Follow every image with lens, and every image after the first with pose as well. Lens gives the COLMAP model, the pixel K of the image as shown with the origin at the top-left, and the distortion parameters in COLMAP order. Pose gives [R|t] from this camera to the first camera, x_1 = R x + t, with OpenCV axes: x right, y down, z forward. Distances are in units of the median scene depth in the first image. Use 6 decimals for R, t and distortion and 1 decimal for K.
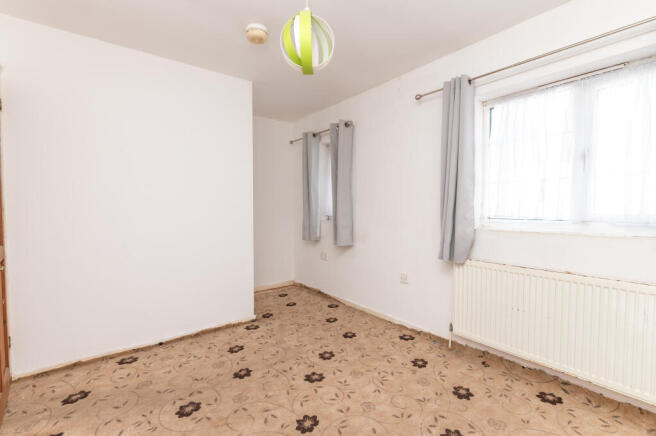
lens RADIAL K [[288.5, 0, 328.0], [0, 288.5, 218.0], [0, 0, 1]] dist [-0.001605, -0.000249]
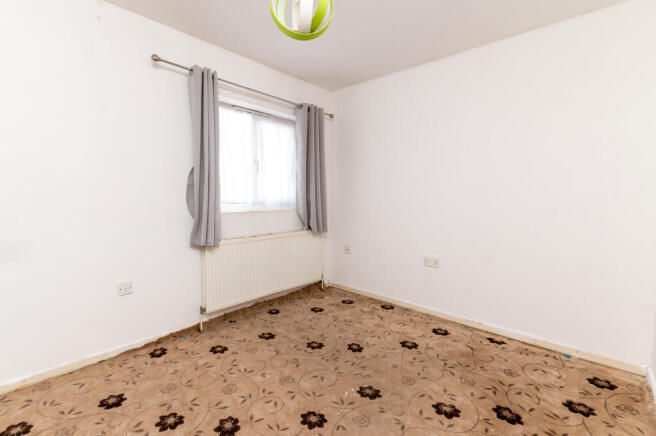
lens RADIAL K [[292.8, 0, 327.0], [0, 292.8, 216.5], [0, 0, 1]] dist [0.002730, 0.000200]
pose [[-0.179386, -0.060841, 0.981896, -0.673915], [0.026047, 0.997442, 0.066563, -0.010334], [-0.983434, 0.037516, -0.177342, 0.754001]]
